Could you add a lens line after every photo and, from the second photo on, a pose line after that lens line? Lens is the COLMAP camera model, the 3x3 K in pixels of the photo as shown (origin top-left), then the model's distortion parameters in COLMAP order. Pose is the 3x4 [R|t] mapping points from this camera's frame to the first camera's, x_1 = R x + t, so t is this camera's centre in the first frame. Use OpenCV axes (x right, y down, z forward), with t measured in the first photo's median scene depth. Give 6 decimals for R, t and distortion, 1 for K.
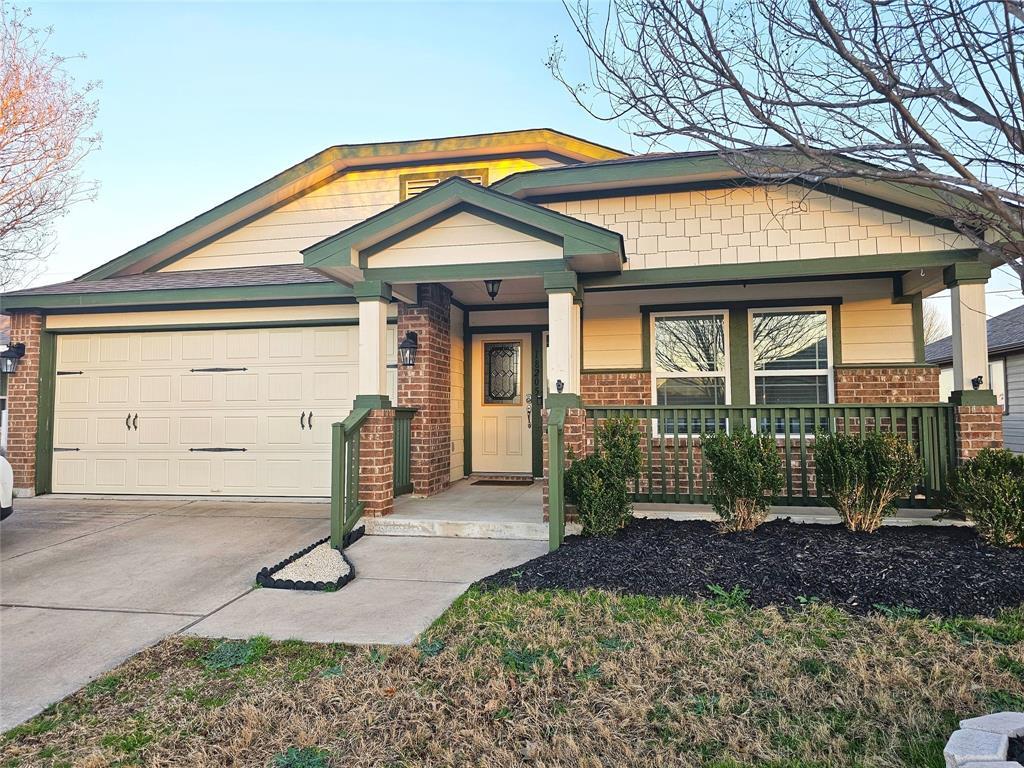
lens RADIAL K [[682.4, 0, 514.7], [0, 682.4, 377.3], [0, 0, 1]] dist [0.055006, -0.009721]
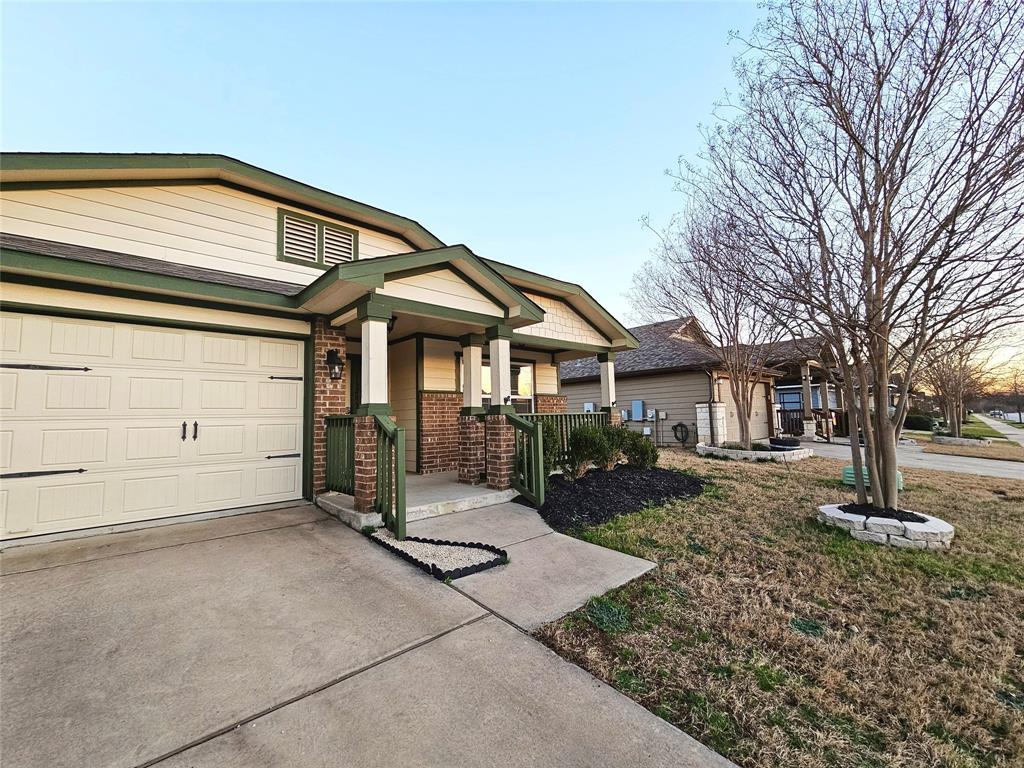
lens RADIAL K [[416.2, 0, 514.6], [0, 416.2, 384.9], [0, 0, 1]] dist [-0.001058, -0.000001]
pose [[0.586707, 0.058273, 0.807700, -0.539207], [-0.023715, 0.998216, -0.054792, 0.023218], [-0.809452, 0.012992, 0.587042, 0.345303]]
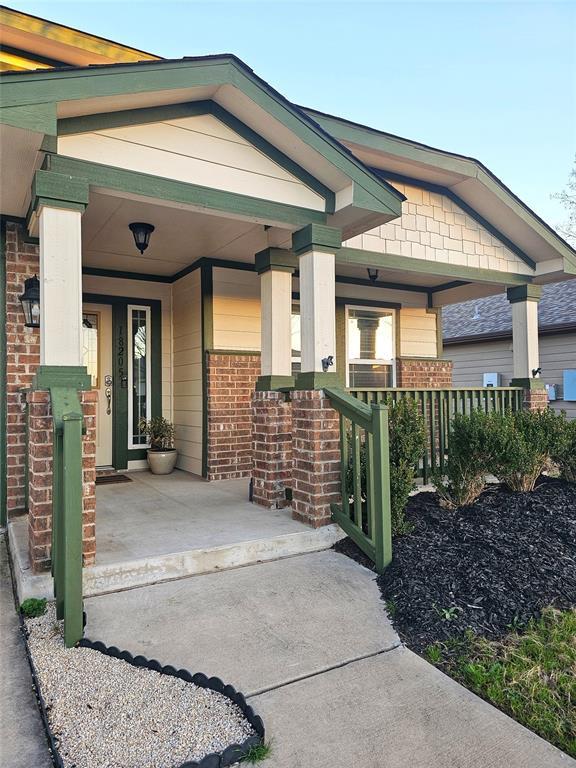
lens RADIAL K [[511.8, 0, 282.8], [0, 511.8, 385.4], [0, 0, 1]] dist [0.055006, -0.009721]
pose [[0.741862, 0.011852, 0.670448, -0.315342], [-0.030552, 0.999403, 0.016139, 0.024809], [-0.669857, -0.032457, 0.741781, 0.448790]]
